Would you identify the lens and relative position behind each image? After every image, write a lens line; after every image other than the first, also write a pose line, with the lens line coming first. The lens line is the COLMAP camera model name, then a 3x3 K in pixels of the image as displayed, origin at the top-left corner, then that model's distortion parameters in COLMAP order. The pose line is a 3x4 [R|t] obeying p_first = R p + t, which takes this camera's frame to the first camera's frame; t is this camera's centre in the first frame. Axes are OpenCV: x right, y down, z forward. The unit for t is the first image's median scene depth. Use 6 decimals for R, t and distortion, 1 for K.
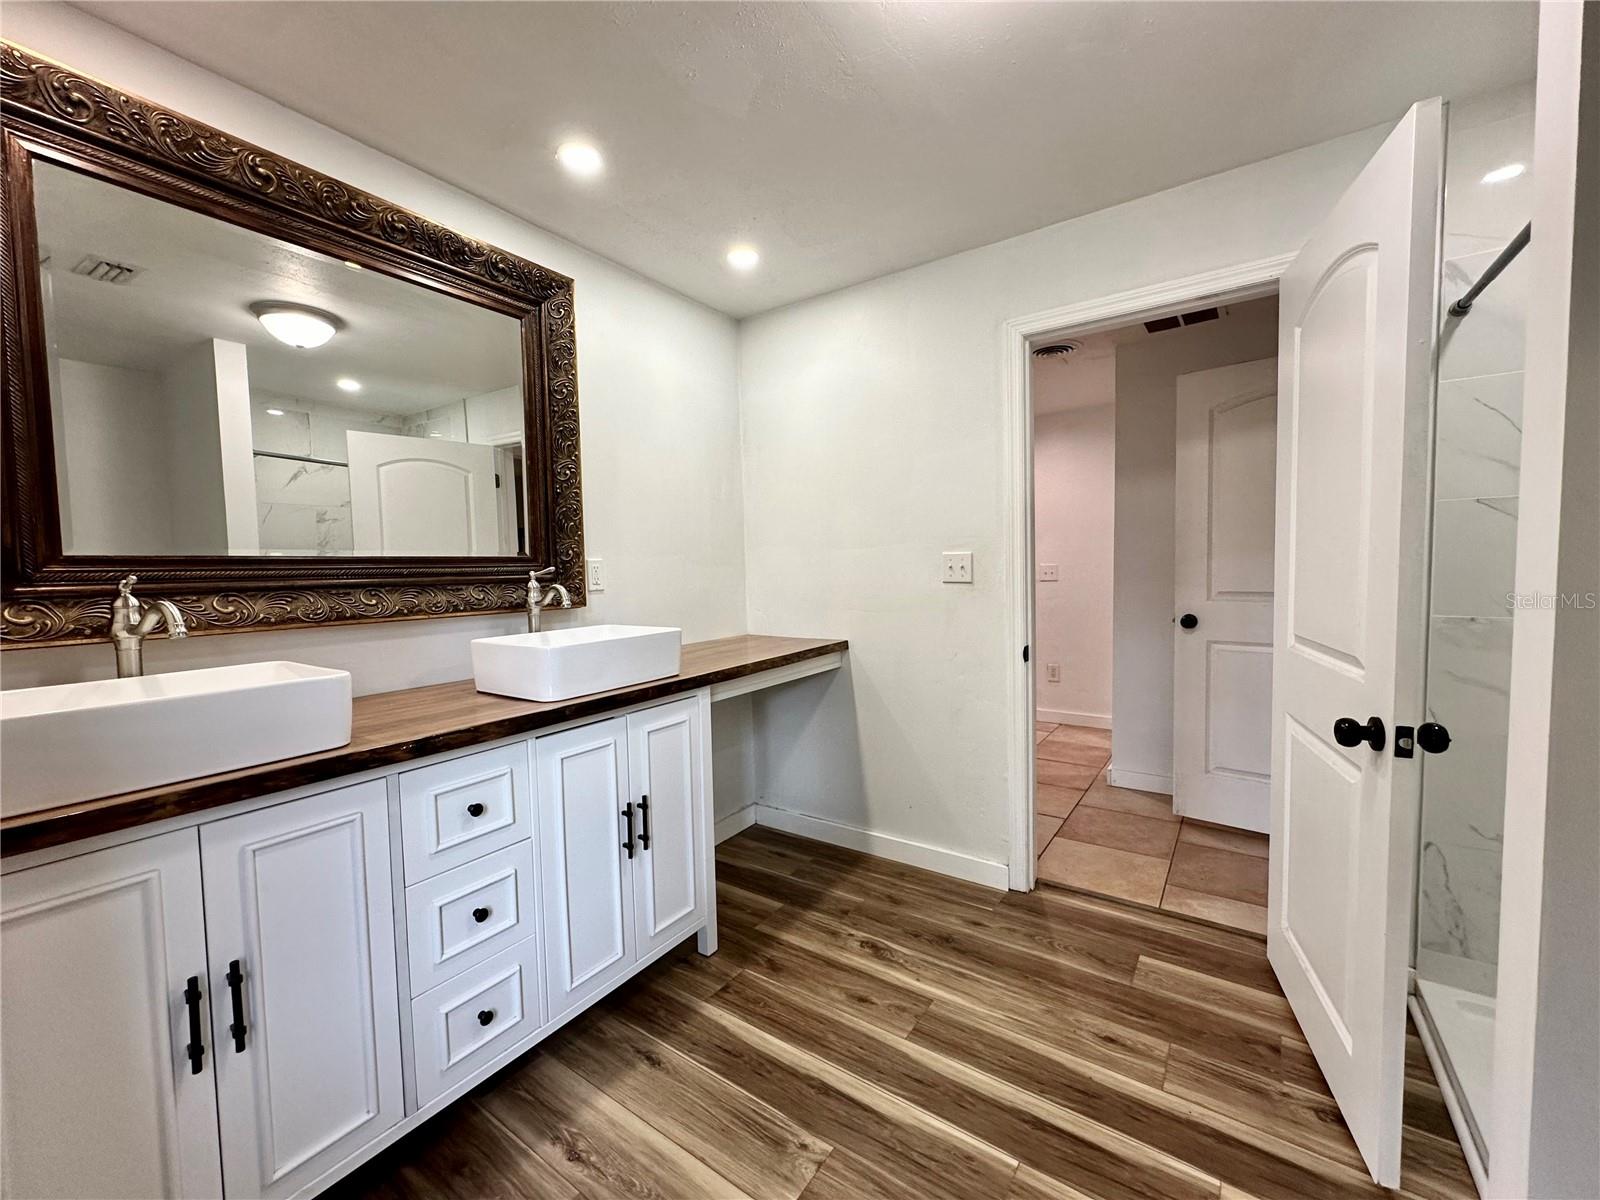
lens RADIAL K [[638.9, 0, 803.7], [0, 638.9, 589.8], [0, 0, 1]] dist [0.002338, 0.000135]
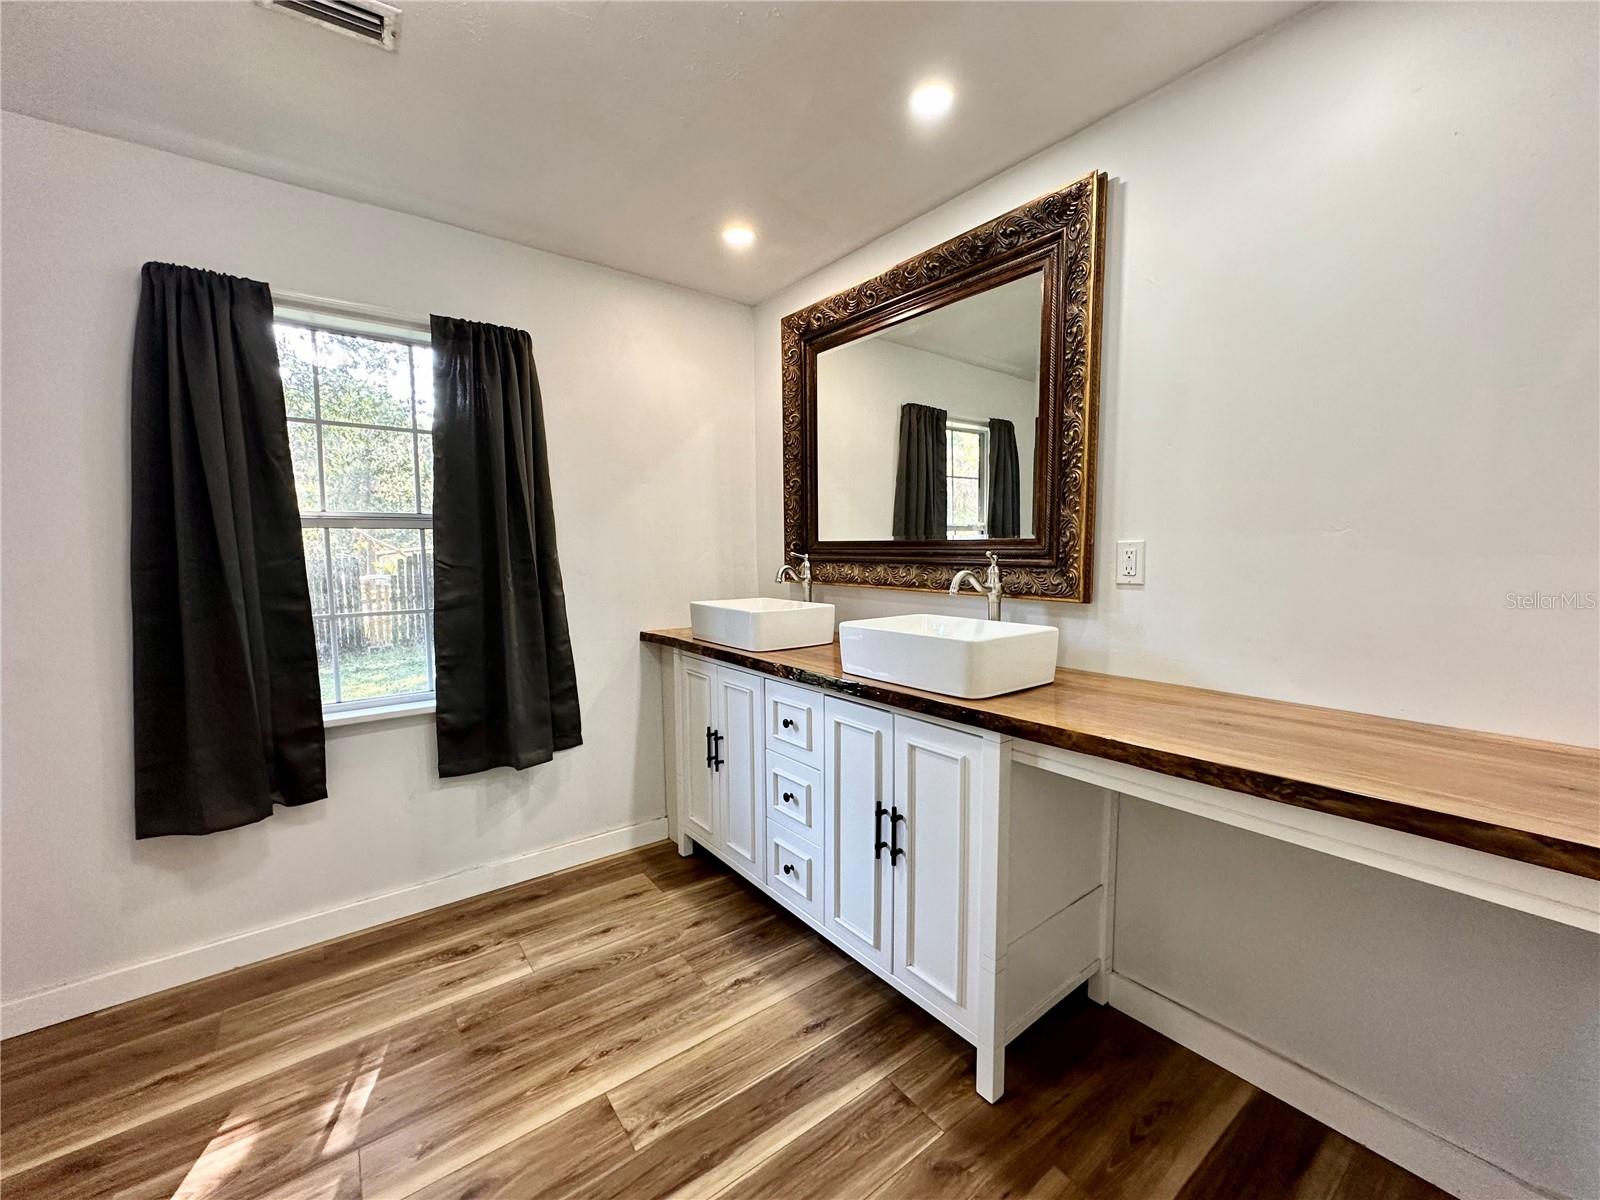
lens RADIAL K [[638.9, 0, 804.8], [0, 638.9, 616.4], [0, 0, 1]] dist [0.002338, 0.000135]
pose [[-0.299652, 0.112765, -0.947361, 0.729980], [-0.047899, 0.989960, 0.132986, -0.069955], [0.952845, 0.085227, -0.291242, 1.329584]]
